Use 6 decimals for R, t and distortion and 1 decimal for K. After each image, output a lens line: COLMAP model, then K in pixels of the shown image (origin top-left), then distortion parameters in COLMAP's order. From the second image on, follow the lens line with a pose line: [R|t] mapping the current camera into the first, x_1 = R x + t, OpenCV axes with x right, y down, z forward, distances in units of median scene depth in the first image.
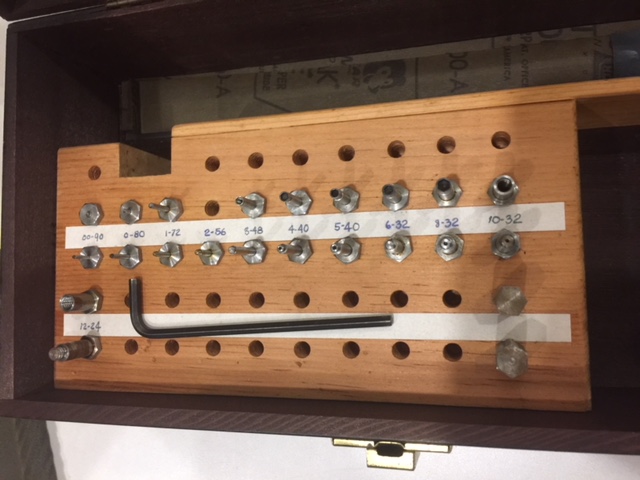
lens RADIAL K [[589.5, 0, 320.0], [0, 589.5, 240.0], [0, 0, 1]] dist [0.084469, -0.152216]
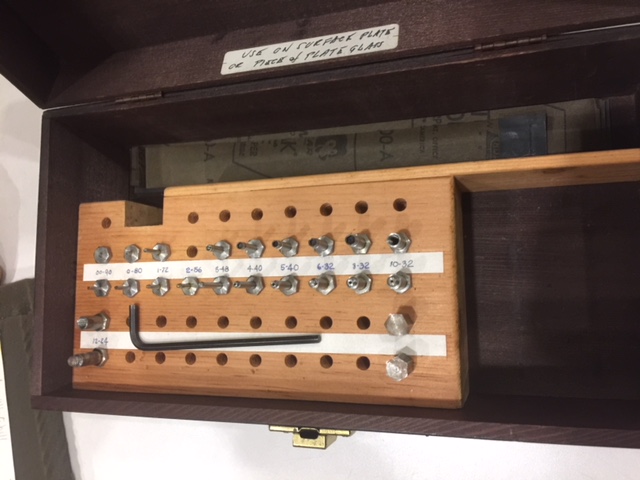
lens RADIAL K [[589.5, 0, 320.0], [0, 589.5, 240.0], [0, 0, 1]] dist [0.084469, -0.152216]
pose [[0.998708, 0.004395, -0.050626, 0.168834], [-0.006107, 0.999413, -0.033716, -0.037110], [0.050448, 0.033982, 0.998148, -0.300911]]
